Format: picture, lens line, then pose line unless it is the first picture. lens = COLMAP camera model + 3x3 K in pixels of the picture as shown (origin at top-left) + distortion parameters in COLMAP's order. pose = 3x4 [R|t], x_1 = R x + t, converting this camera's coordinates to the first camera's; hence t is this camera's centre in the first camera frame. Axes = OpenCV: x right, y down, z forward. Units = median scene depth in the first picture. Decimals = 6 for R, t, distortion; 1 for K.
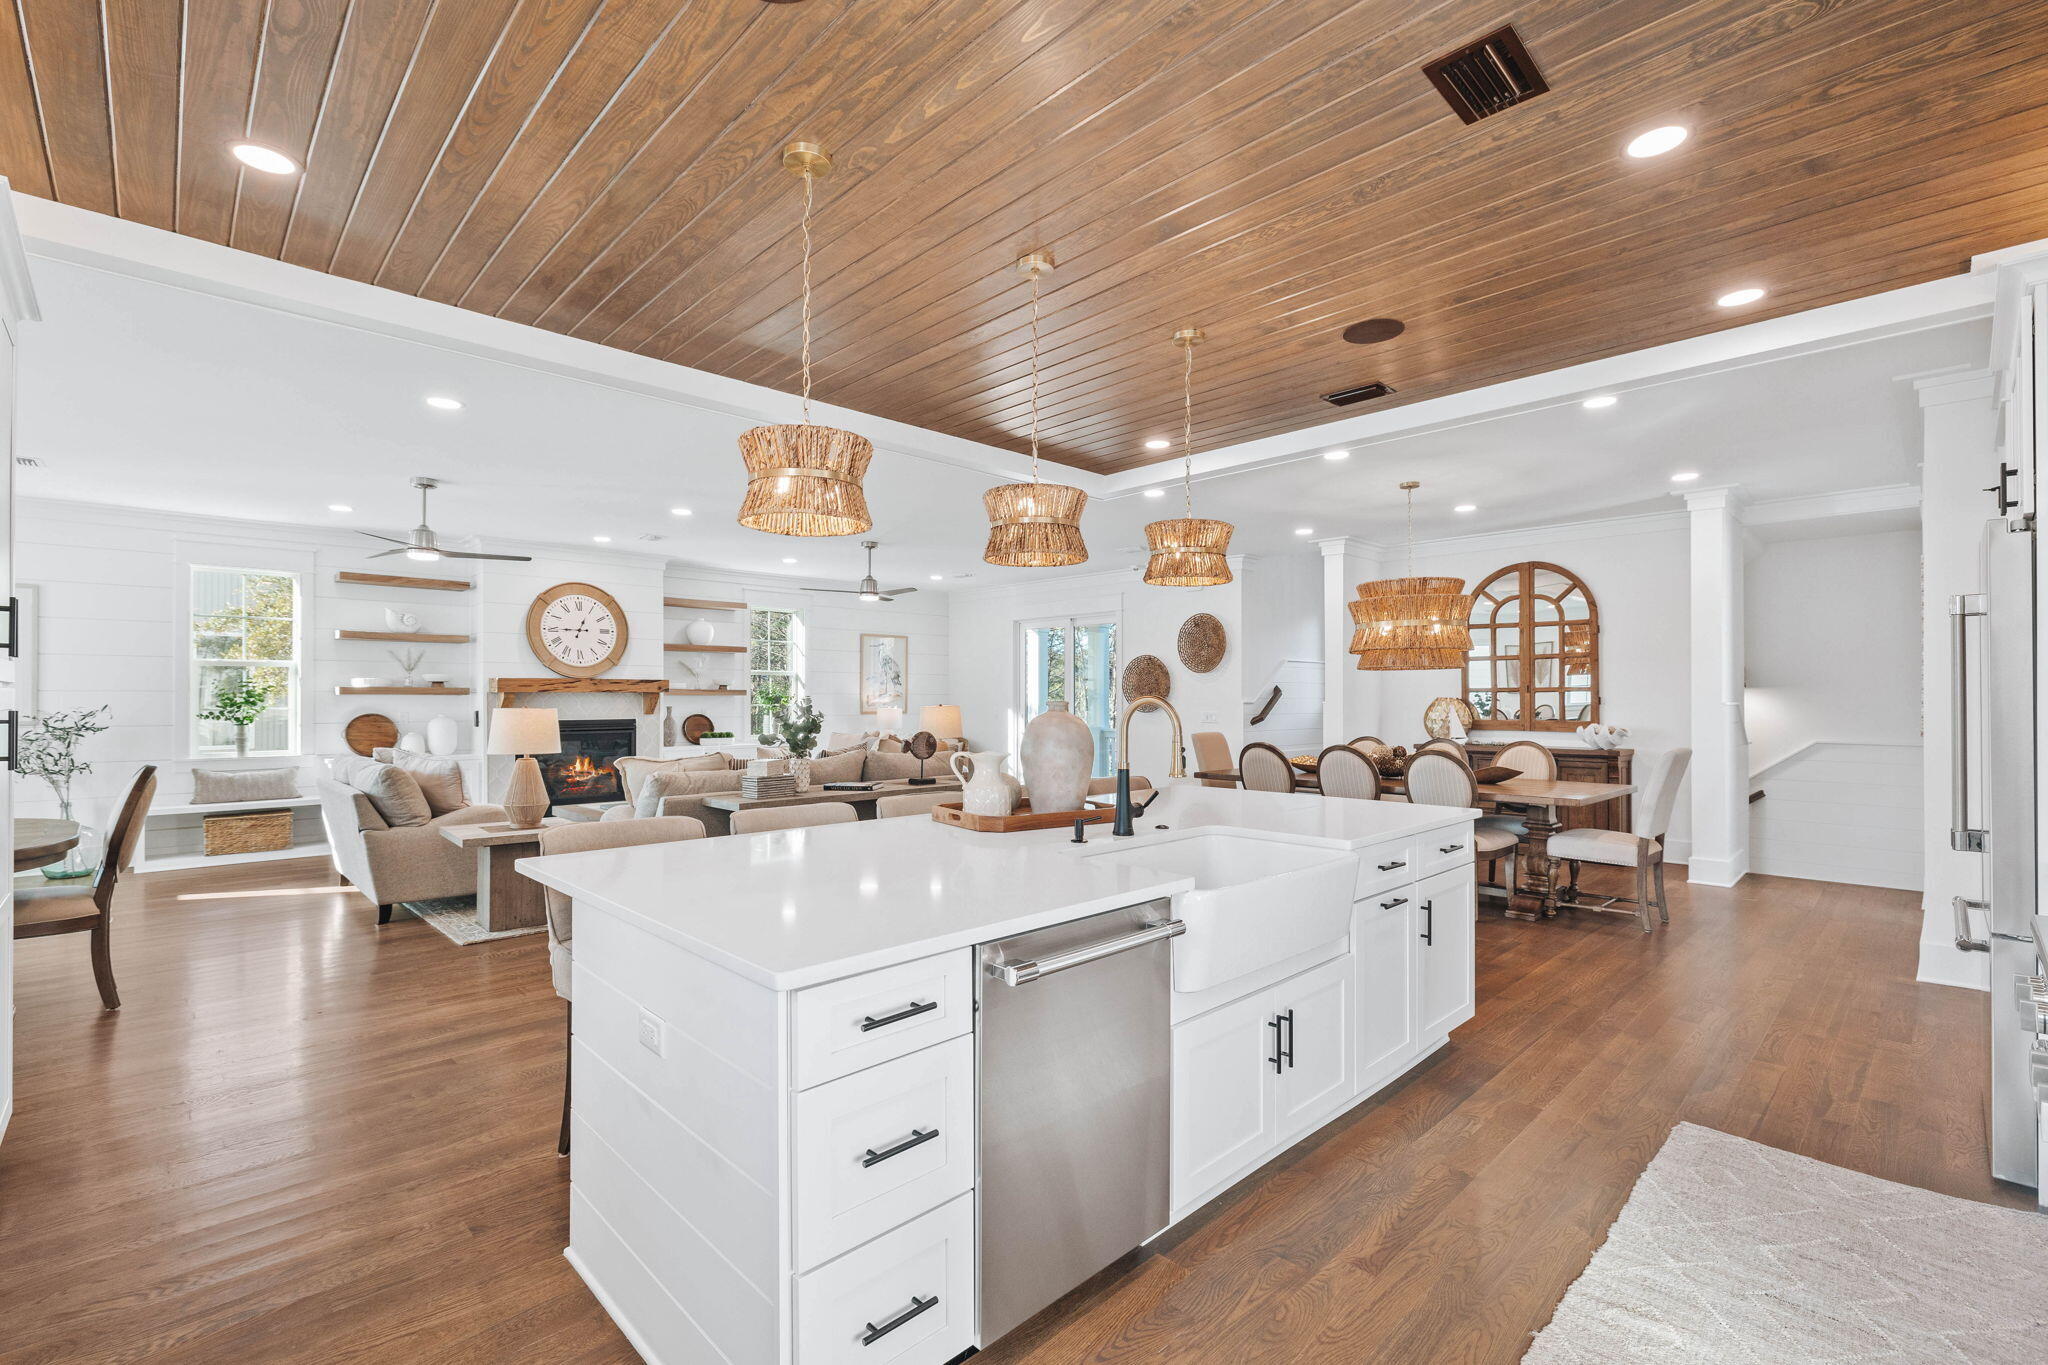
lens RADIAL K [[881.1, 0, 1024.0], [0, 881.1, 682.5], [0, 0, 1]] dist [-0.019565, 0.000119]
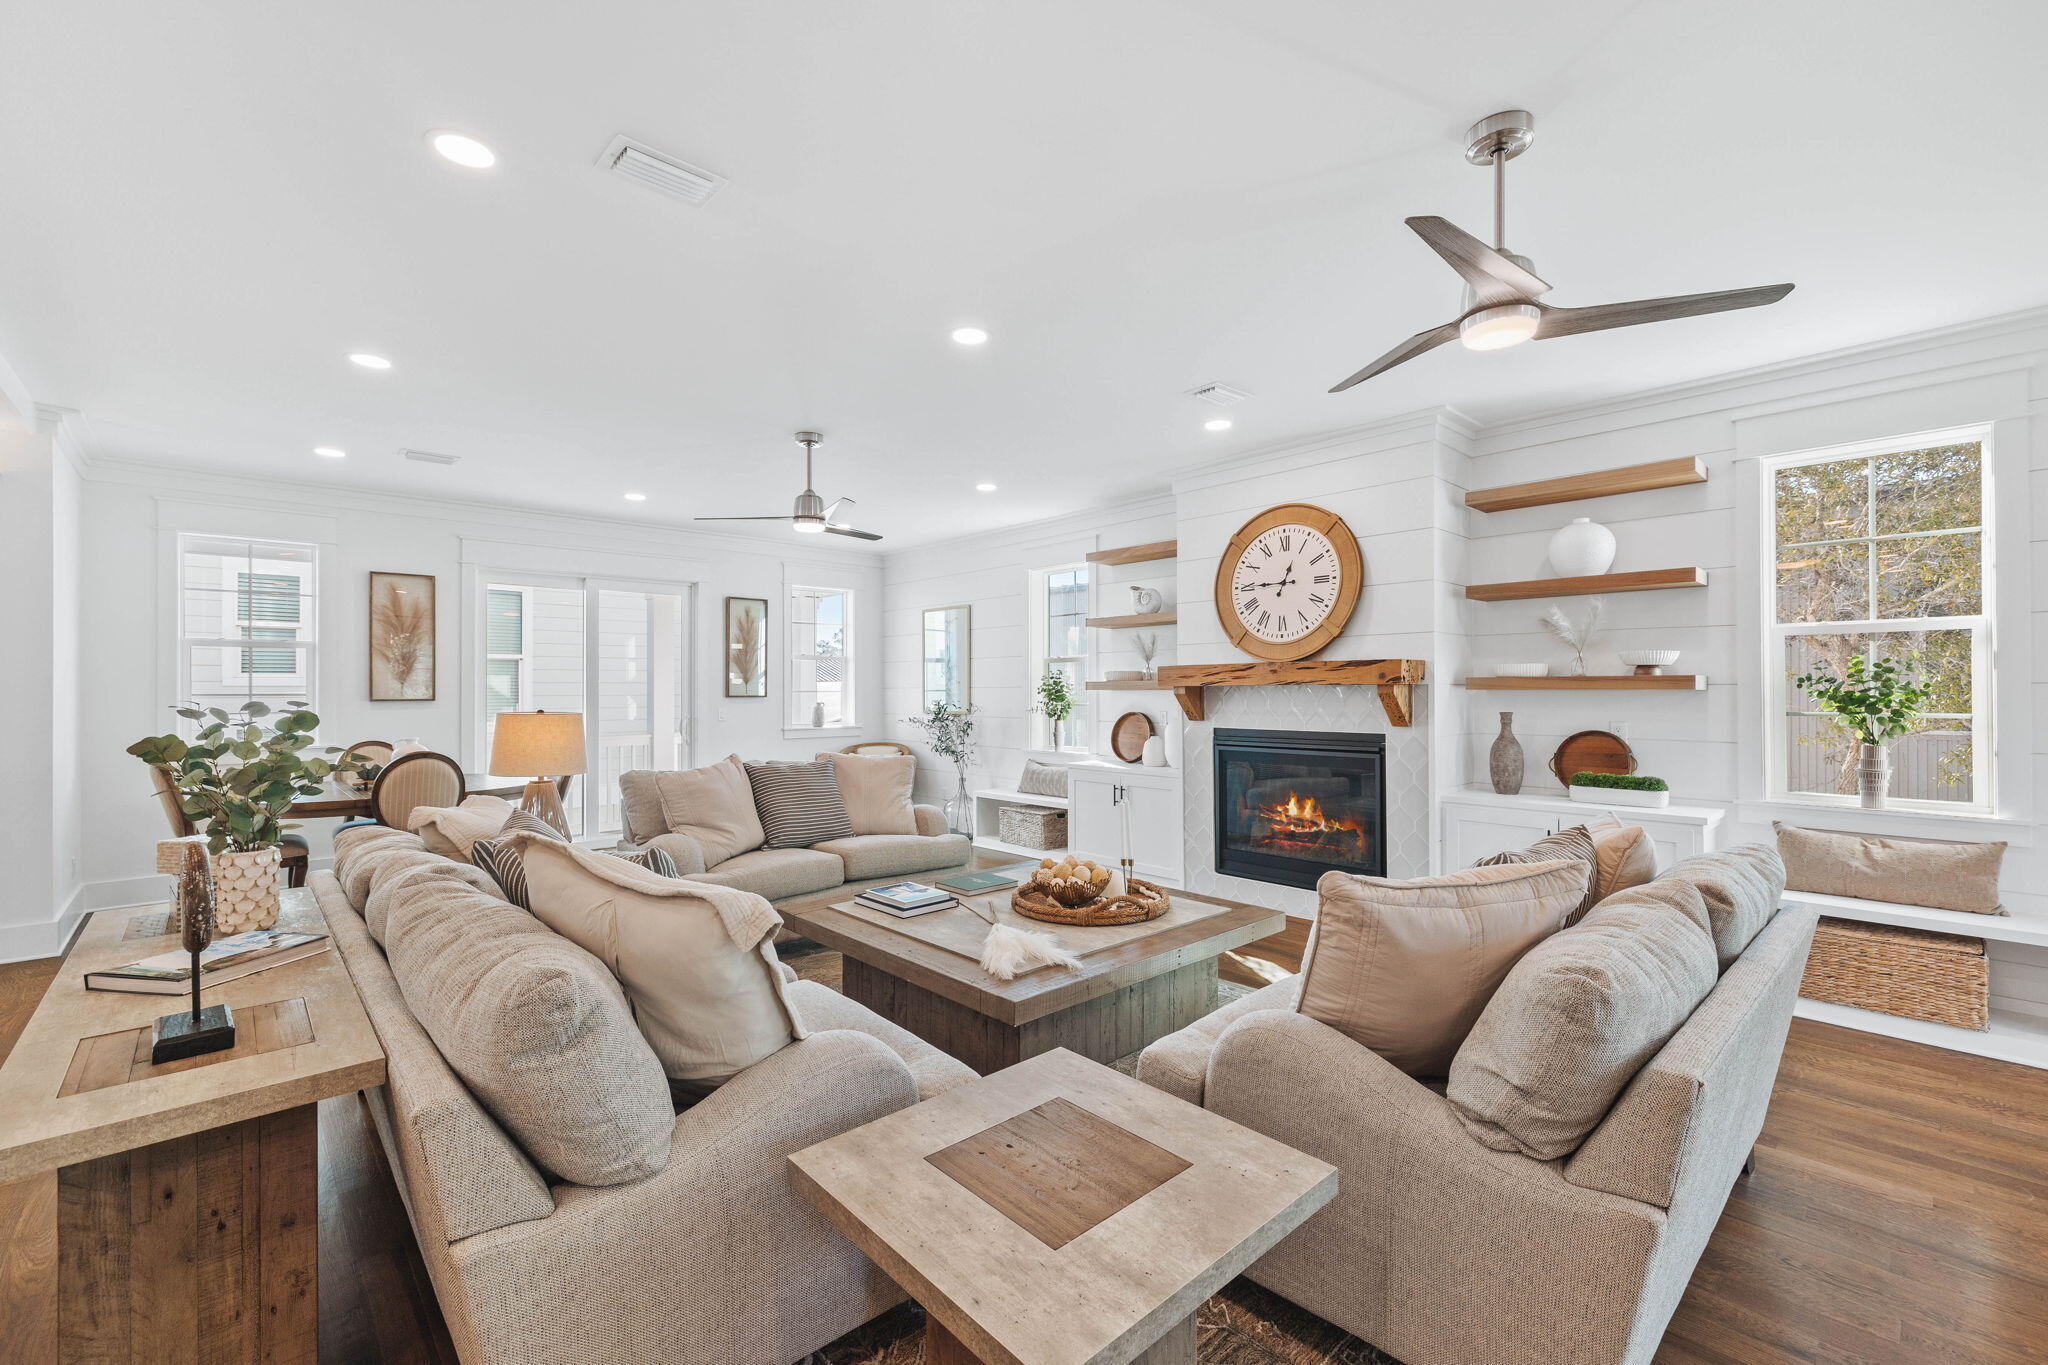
lens RADIAL K [[881.1, 0, 1024.0], [0, 881.1, 682.5], [0, 0, 1]] dist [-0.019565, 0.000119]
pose [[-0.015832, -0.007509, -0.999846, 0.098785], [0.017747, 0.999812, -0.007790, 0.010207], [0.999717, -0.017867, -0.015695, 0.825062]]
